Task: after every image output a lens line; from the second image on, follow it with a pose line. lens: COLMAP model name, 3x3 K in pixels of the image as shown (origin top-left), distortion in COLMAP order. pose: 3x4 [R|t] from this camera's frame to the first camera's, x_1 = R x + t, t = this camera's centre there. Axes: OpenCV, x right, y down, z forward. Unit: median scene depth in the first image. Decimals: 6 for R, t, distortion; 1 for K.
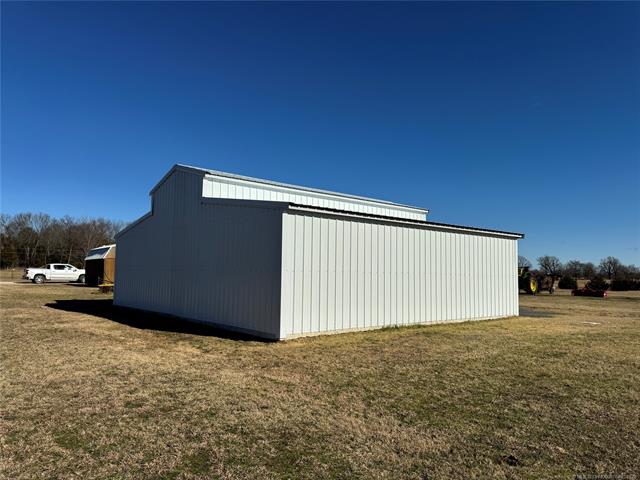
lens RADIAL K [[453.4, 0, 320.0], [0, 453.4, 240.0], [0, 0, 1]] dist [0.000690, -0.000045]
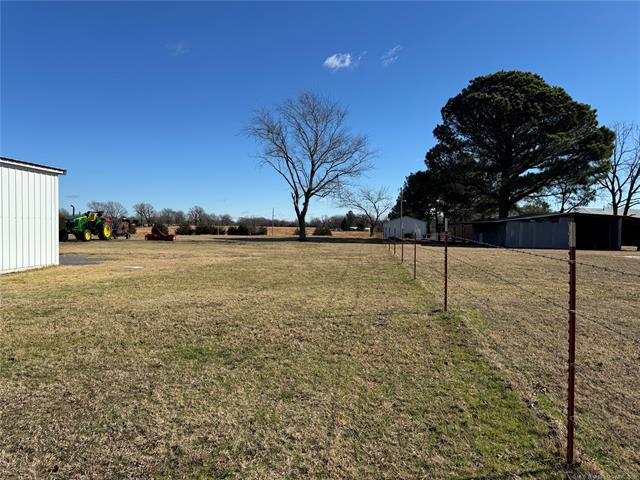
lens RADIAL K [[453.4, 0, 320.0], [0, 453.4, 240.0], [0, 0, 1]] dist [0.000690, -0.000045]
pose [[0.670272, -0.028035, 0.741586, 0.131717], [-0.059210, 0.994080, 0.091096, 0.011813], [-0.739750, -0.104969, 0.664644, 0.061402]]
